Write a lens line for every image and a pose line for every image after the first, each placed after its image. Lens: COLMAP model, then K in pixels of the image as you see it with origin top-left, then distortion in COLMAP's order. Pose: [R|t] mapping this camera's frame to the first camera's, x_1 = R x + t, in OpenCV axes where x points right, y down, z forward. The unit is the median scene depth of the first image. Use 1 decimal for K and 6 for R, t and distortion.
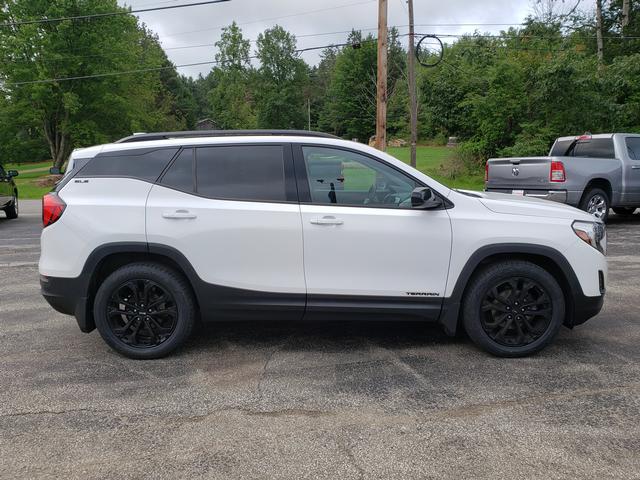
lens RADIAL K [[606.4, 0, 320.0], [0, 606.4, 240.0], [0, 0, 1]] dist [0.028305, -0.006166]
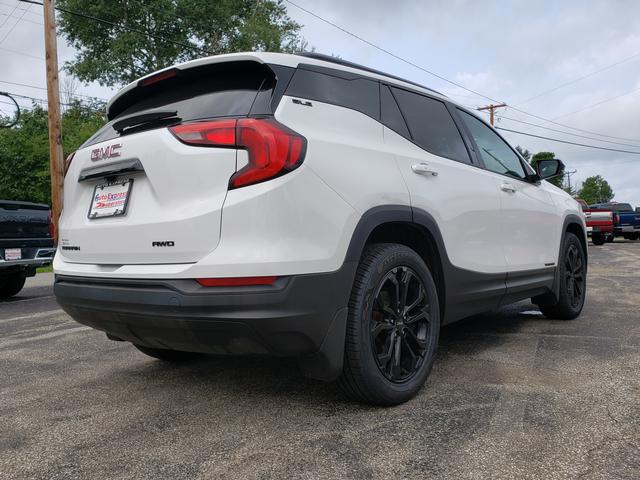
lens RADIAL K [[580.7, 0, 320.0], [0, 580.7, 240.0], [0, 0, 1]] dist [0.012916, 0.002378]
pose [[0.603072, -0.013647, 0.797570, -0.818978], [0.151385, 0.983641, -0.097636, 0.082573], [-0.783190, 0.179622, 0.595273, 0.703557]]
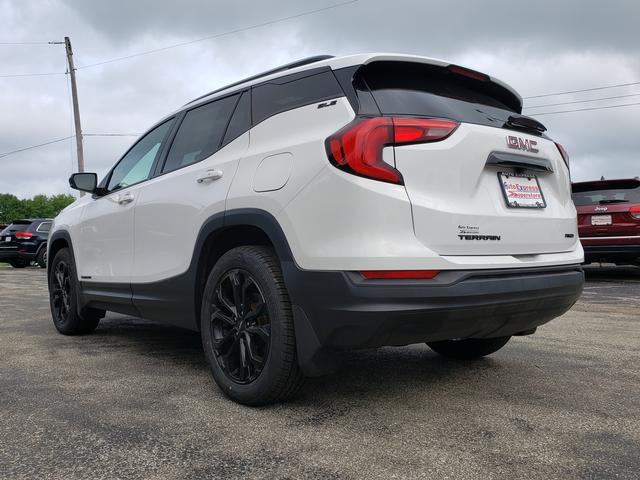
lens RADIAL K [[606.4, 0, 320.0], [0, 606.4, 240.0], [0, 0, 1]] dist [0.028305, -0.006166]
pose [[-0.680168, 0.024132, 0.732659, -0.792374], [0.132997, 0.986933, 0.090961, -0.076653], [-0.720891, 0.159311, -0.674490, 1.757713]]
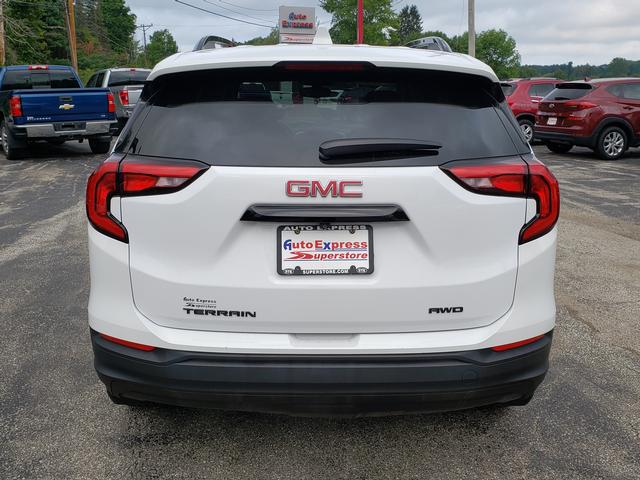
lens RADIAL K [[682.2, 0, 320.0], [0, 682.2, 240.0], [0, 0, 1]] dist [-0.009805, -0.038699]
pose [[-0.067661, -0.219718, 0.973214, -0.968337], [0.150934, 0.961969, 0.227673, -0.163755], [-0.986226, 0.162296, -0.031925, 1.215683]]
